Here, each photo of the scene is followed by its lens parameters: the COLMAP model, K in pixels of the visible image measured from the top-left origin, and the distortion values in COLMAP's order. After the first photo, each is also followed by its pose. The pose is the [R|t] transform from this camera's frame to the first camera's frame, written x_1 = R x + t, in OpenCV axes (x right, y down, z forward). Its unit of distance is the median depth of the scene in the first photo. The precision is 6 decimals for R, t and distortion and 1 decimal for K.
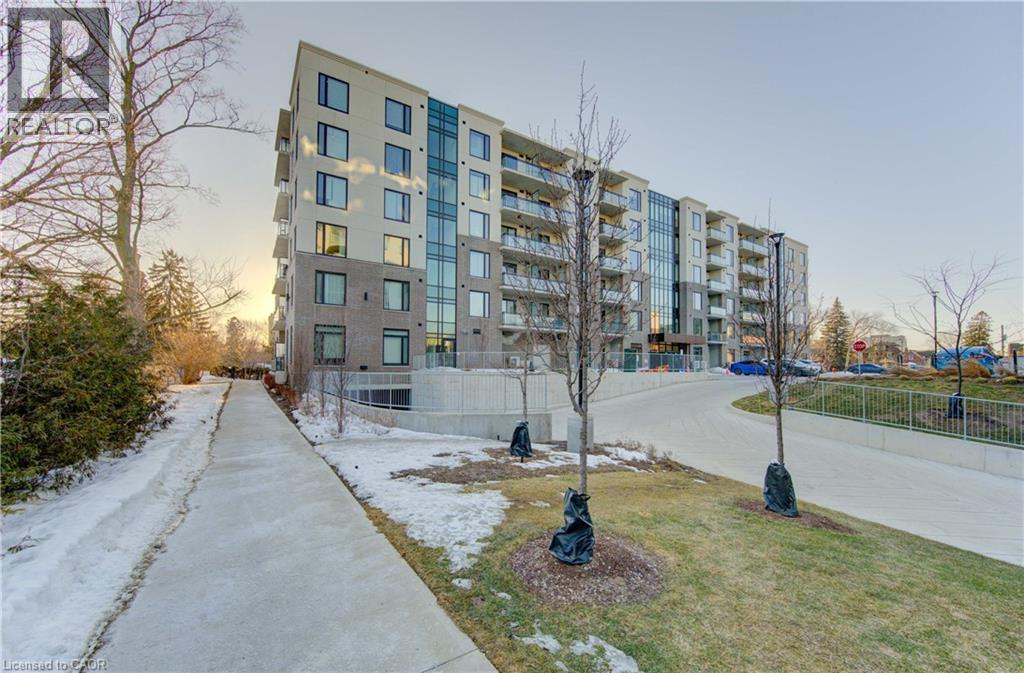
lens RADIAL K [[385.7, 0, 509.3], [0, 385.7, 338.7], [0, 0, 1]] dist [0.002239, -0.000117]
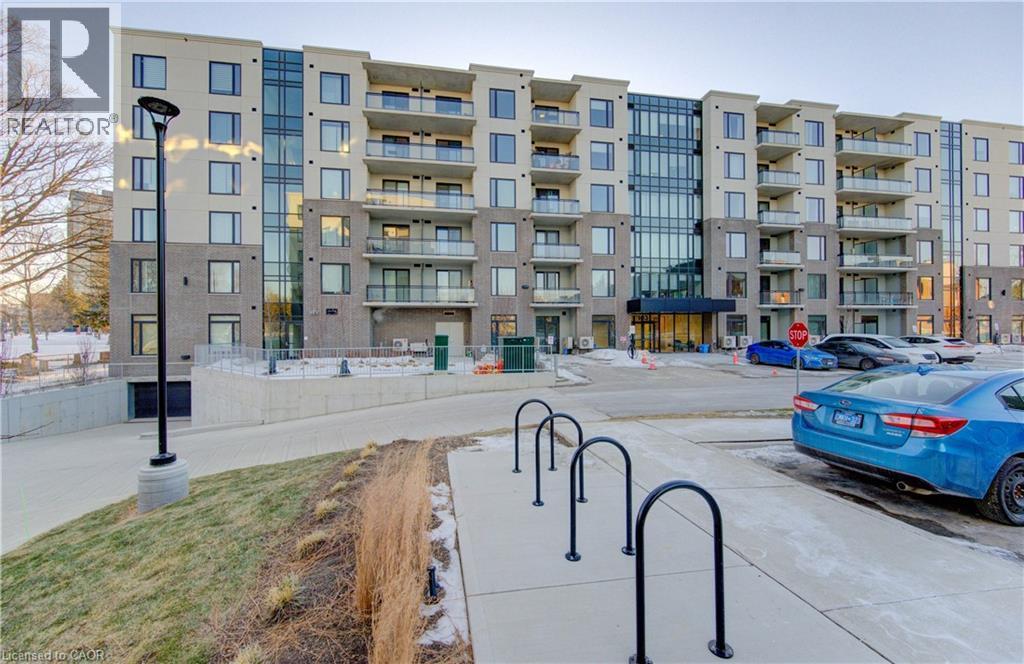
lens RADIAL K [[380.1, 0, 517.3], [0, 380.1, 334.7], [0, 0, 1]] dist [-0.006656, 0.000172]
pose [[0.921258, -0.036776, -0.387209, 0.599058], [0.050618, 0.998390, 0.025606, 0.031305], [0.385644, -0.043190, 0.921636, 0.382259]]
